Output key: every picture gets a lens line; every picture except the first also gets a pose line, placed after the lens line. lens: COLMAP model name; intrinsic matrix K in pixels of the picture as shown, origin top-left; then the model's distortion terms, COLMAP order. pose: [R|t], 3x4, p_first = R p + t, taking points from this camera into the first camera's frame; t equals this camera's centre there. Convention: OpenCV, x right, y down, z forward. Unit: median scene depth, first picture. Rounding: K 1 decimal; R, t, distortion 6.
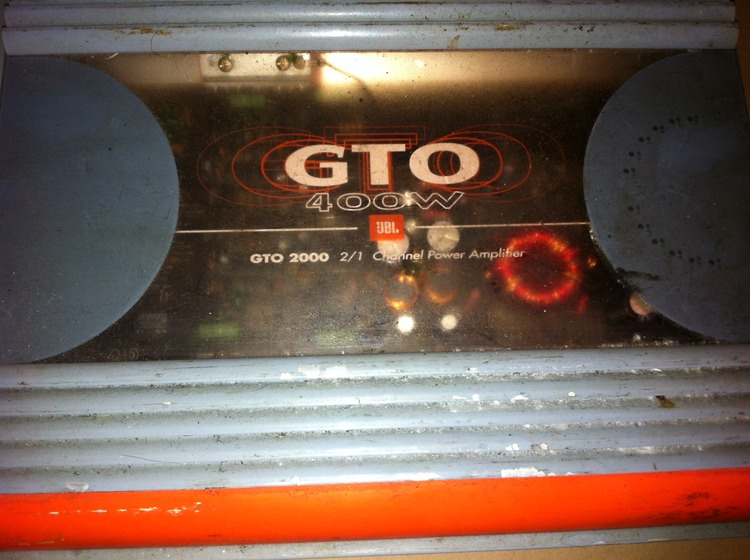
lens RADIAL K [[672.6, 0, 373.6], [0, 672.6, 281.0], [0, 0, 1]] dist [0.006412, -0.049961]
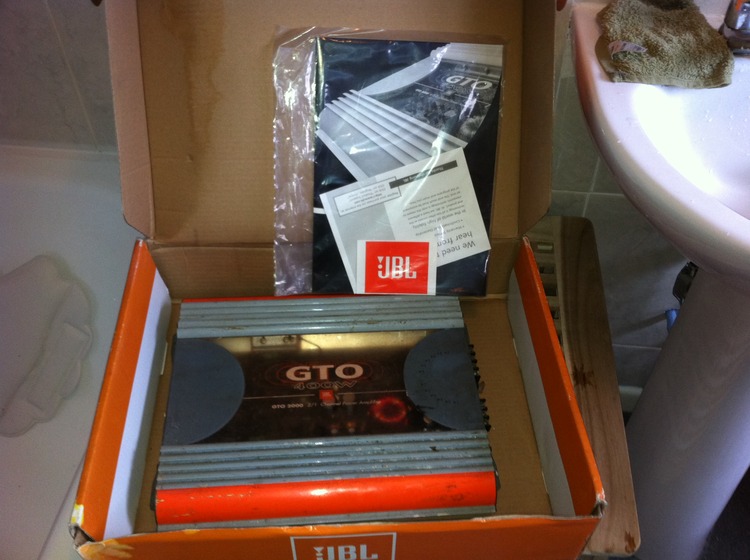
lens RADIAL K [[672.6, 0, 375.1], [0, 672.6, 280.1], [0, 0, 1]] dist [0.006412, -0.049961]
pose [[0.998823, -0.033375, 0.035205, 0.126235], [0.046404, 0.868861, -0.492876, 0.788642], [-0.014138, 0.493929, 0.869387, -1.391493]]
